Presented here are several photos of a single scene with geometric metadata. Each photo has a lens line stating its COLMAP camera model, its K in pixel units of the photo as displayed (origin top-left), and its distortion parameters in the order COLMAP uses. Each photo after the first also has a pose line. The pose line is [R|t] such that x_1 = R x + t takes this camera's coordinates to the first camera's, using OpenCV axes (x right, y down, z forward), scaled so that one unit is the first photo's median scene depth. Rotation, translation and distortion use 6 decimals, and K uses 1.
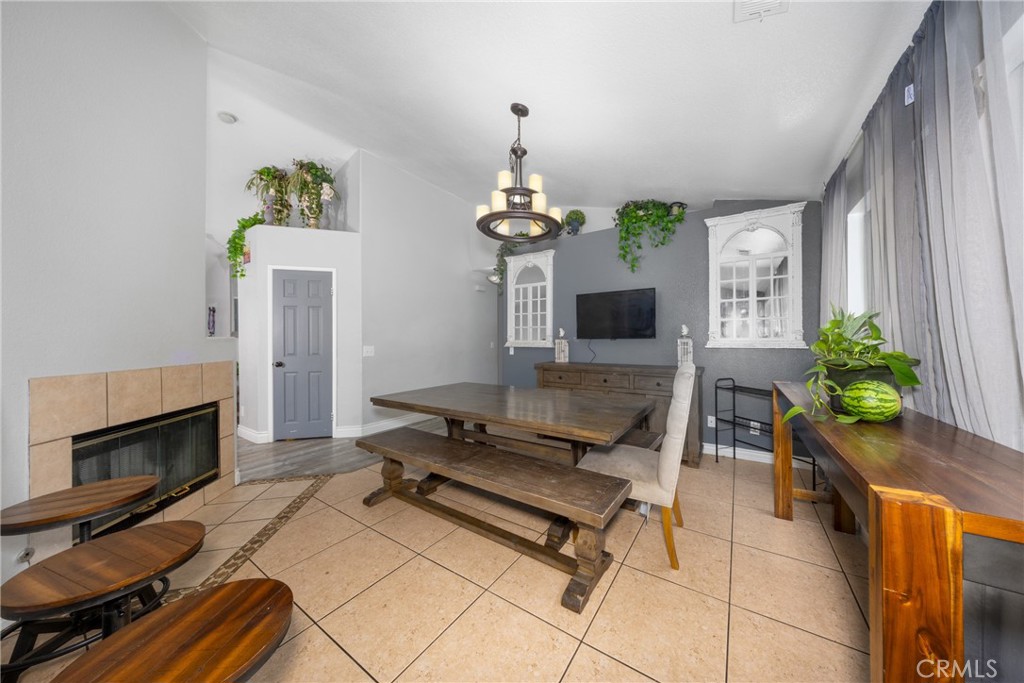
lens RADIAL K [[283.7, 0, 583.0], [0, 283.7, 339.1], [0, 0, 1]] dist [0.000878, 0.000045]
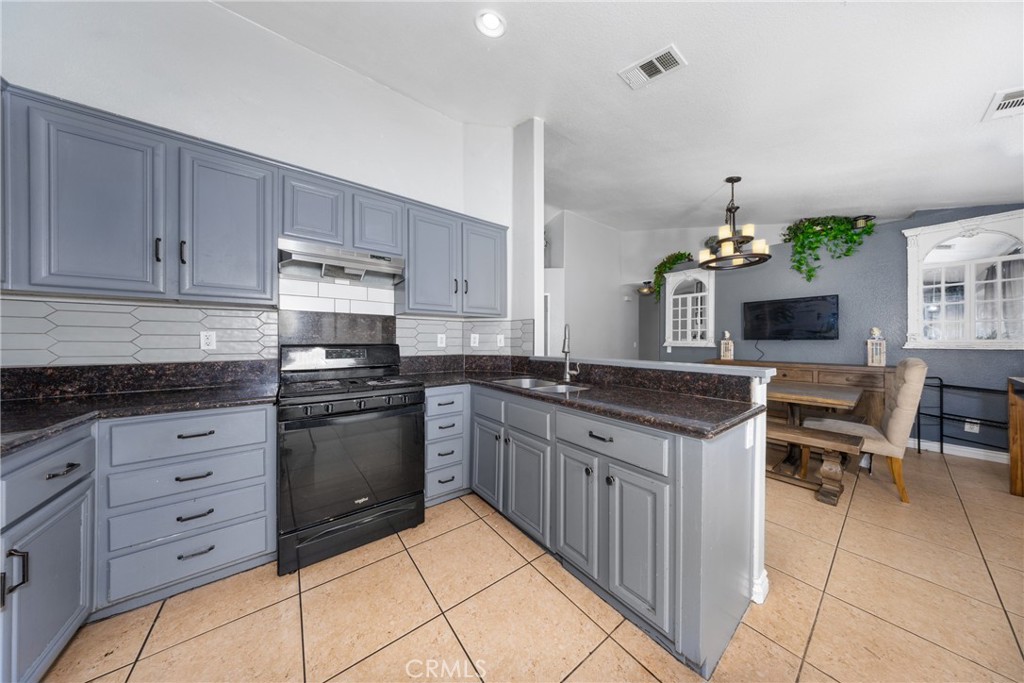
lens RADIAL K [[297.3, 0, 526.7], [0, 297.3, 340.5], [0, 0, 1]] dist [-0.000242, 0.000385]
pose [[0.929033, 0.001016, -0.369996, -0.437084], [-0.000269, 0.999998, 0.002071, -0.000495], [0.369997, -0.001825, 0.929031, -0.533571]]
